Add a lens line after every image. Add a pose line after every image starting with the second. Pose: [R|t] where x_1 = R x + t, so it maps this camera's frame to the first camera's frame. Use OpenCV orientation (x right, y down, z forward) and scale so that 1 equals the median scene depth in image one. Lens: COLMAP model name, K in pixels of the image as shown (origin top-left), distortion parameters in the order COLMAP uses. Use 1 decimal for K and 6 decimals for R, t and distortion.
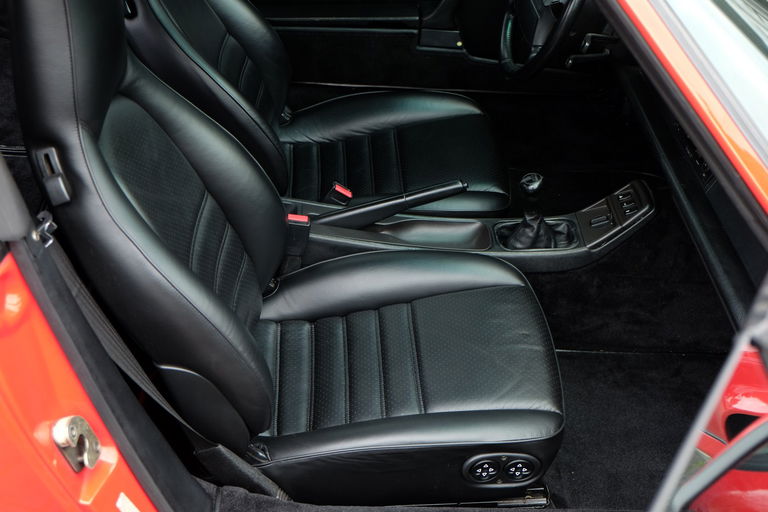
lens RADIAL K [[1003.8, 0, 384.2], [0, 1003.8, 254.3], [0, 0, 1]] dist [-0.010442, 0.000000]
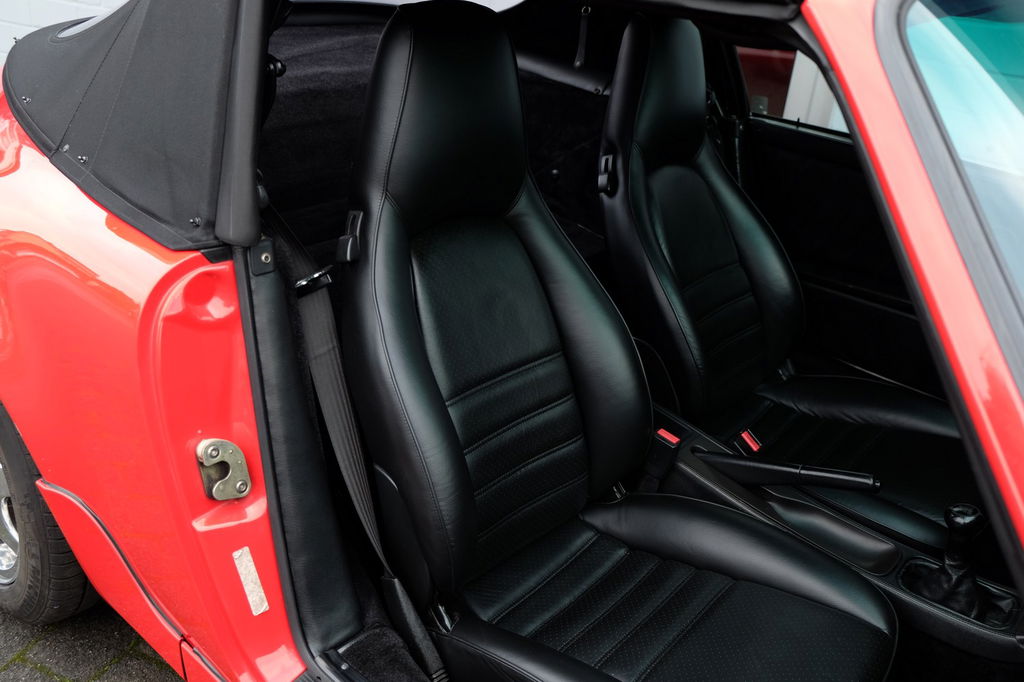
lens RADIAL K [[911.0, 0, 509.8], [0, 911.0, 344.9], [0, 0, 1]] dist [0.013473, 0.011782]
pose [[0.742251, 0.315014, -0.591464, 0.253034], [-0.440166, 0.894706, -0.075861, 0.014026], [0.505289, 0.316650, 0.802755, 0.243890]]
